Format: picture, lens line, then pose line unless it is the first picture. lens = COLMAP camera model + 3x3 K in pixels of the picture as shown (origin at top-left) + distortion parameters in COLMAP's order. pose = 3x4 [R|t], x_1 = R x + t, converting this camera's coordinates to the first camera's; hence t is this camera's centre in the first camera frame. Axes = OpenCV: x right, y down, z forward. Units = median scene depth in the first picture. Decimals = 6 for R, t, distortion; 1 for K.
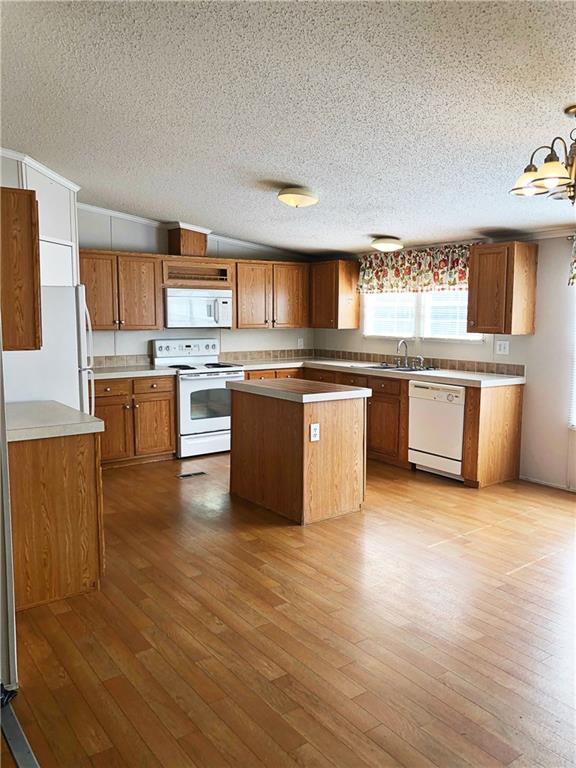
lens RADIAL K [[634.9, 0, 288.0], [0, 634.9, 384.0], [0, 0, 1]] dist [0.006603, 0.000847]
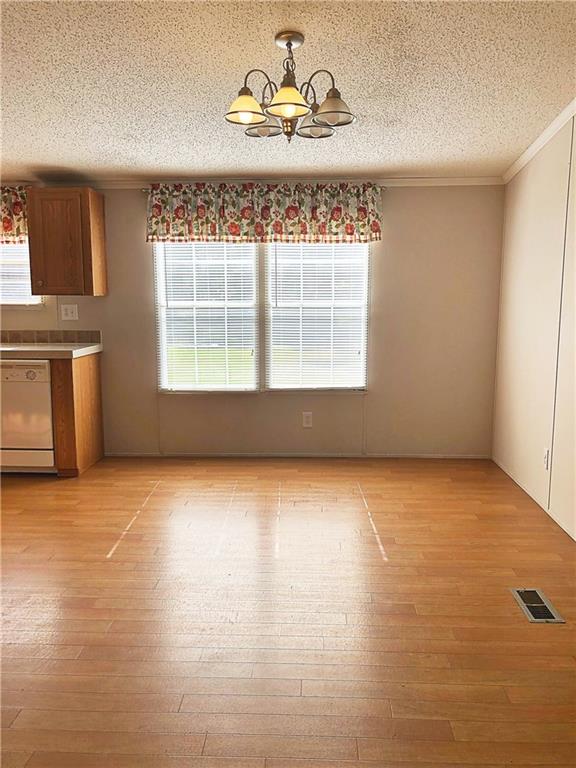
lens RADIAL K [[634.9, 0, 288.0], [0, 634.9, 384.0], [0, 0, 1]] dist [0.006603, 0.000847]
pose [[0.609837, -0.120848, 0.783259, -0.184703], [0.092080, 0.992417, 0.081426, -0.003205], [-0.787159, 0.022466, 0.616340, 0.246642]]
